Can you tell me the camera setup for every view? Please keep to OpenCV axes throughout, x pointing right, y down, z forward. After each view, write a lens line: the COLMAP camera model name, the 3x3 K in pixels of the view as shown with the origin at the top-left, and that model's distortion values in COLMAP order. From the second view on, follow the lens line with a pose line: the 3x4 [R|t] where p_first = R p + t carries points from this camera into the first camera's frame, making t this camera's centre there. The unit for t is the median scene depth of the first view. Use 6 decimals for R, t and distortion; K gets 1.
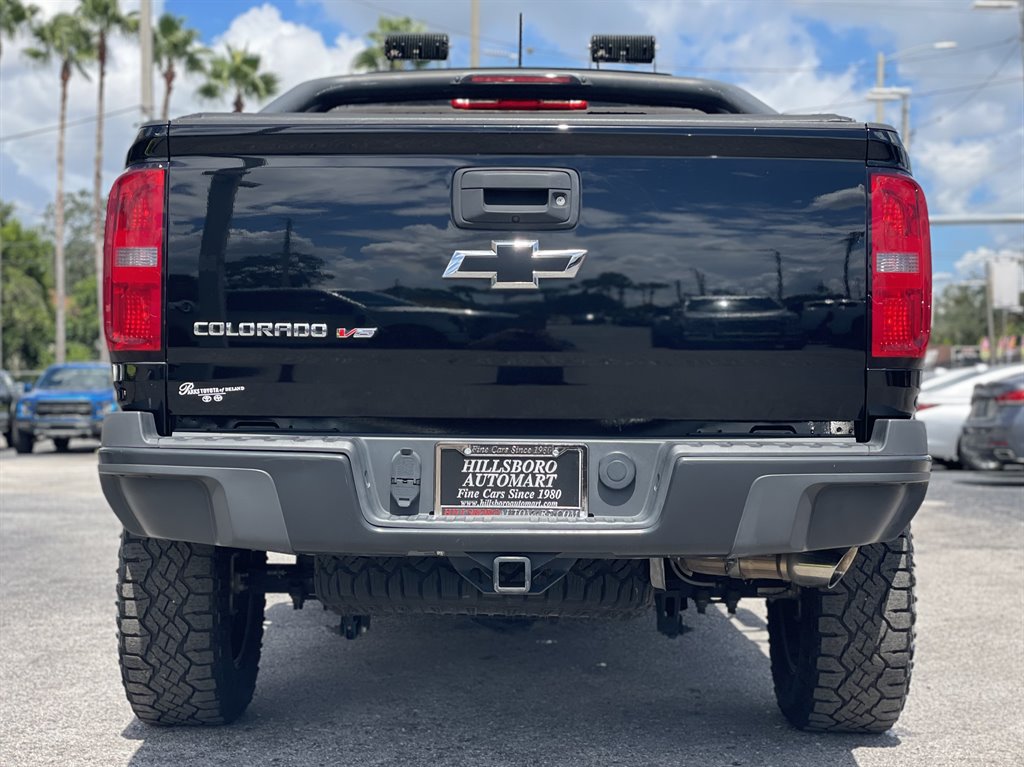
lens RADIAL K [[1620.4, 0, 510.9], [0, 1620.4, 350.1], [0, 0, 1]] dist [0.155595, 0.119101]
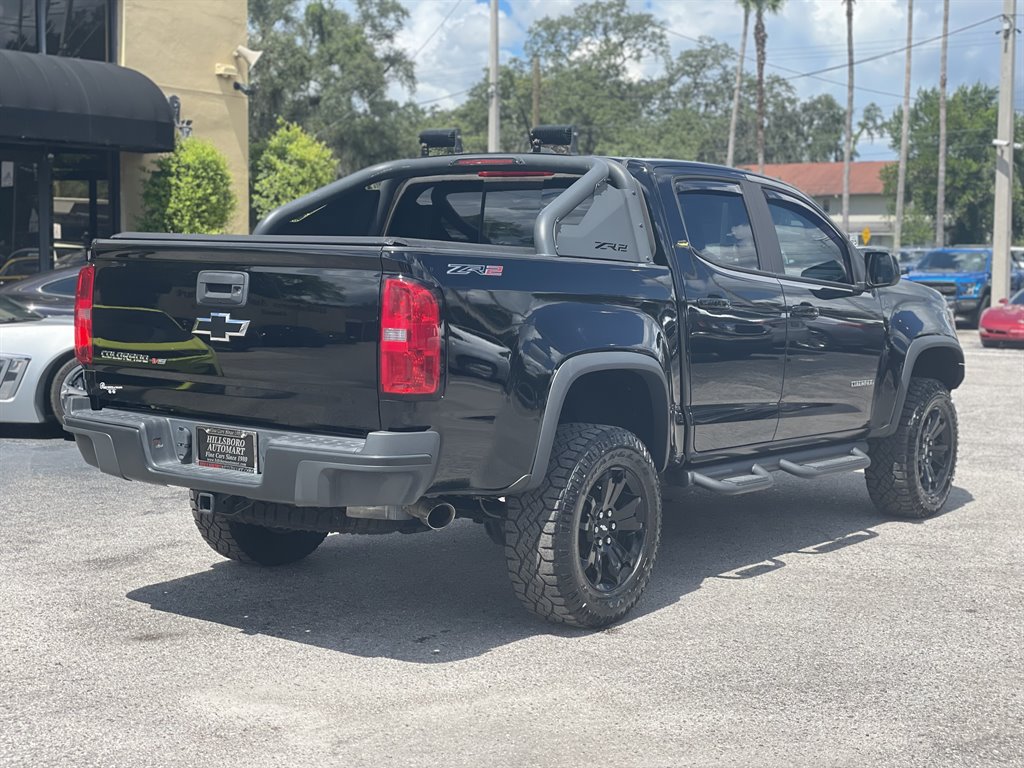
lens RADIAL K [[1481.6, 0, 511.1], [0, 1481.6, 369.5], [0, 0, 1]] dist [0.200791, -0.490310]
pose [[0.813783, 0.054784, -0.578581, 1.180824], [0.002609, 0.995193, 0.097901, -0.162823], [0.581163, -0.081180, 0.809728, -0.121756]]
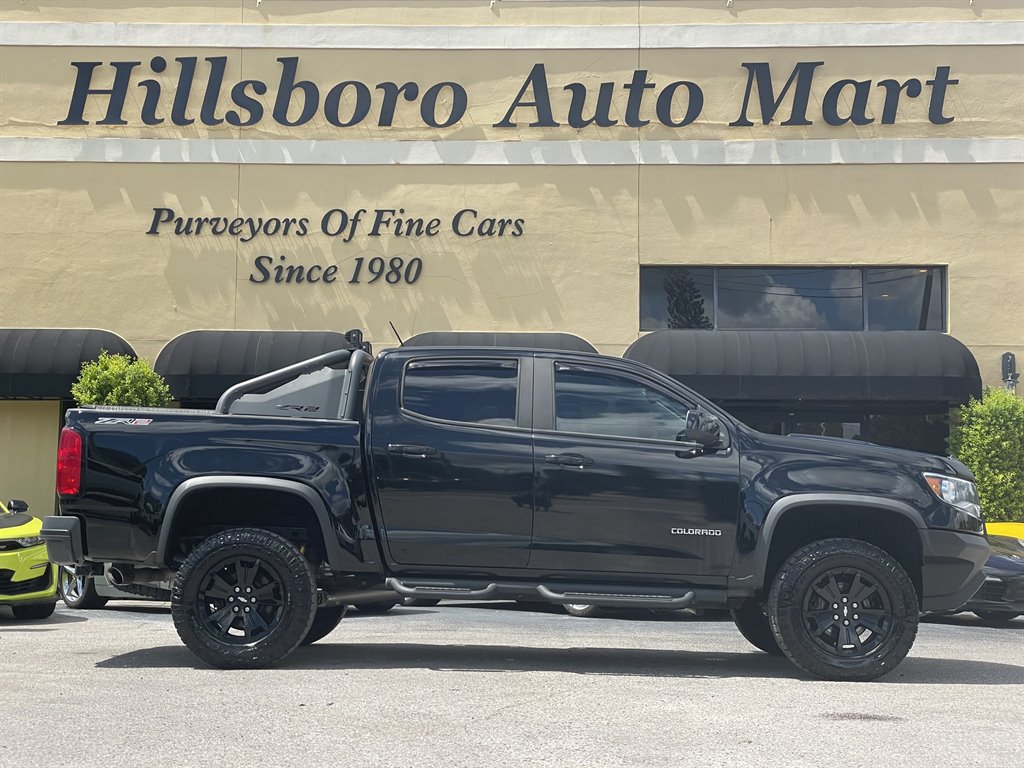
lens RADIAL K [[1482.2, 0, 512.0], [0, 1482.2, 384.0], [0, 0, 1]] dist [0.215960, -0.604958]
pose [[0.010954, -0.108798, -0.994003, 2.755769], [0.014126, 0.993981, -0.108640, 0.109525], [0.999840, -0.012851, 0.012425, 1.730020]]
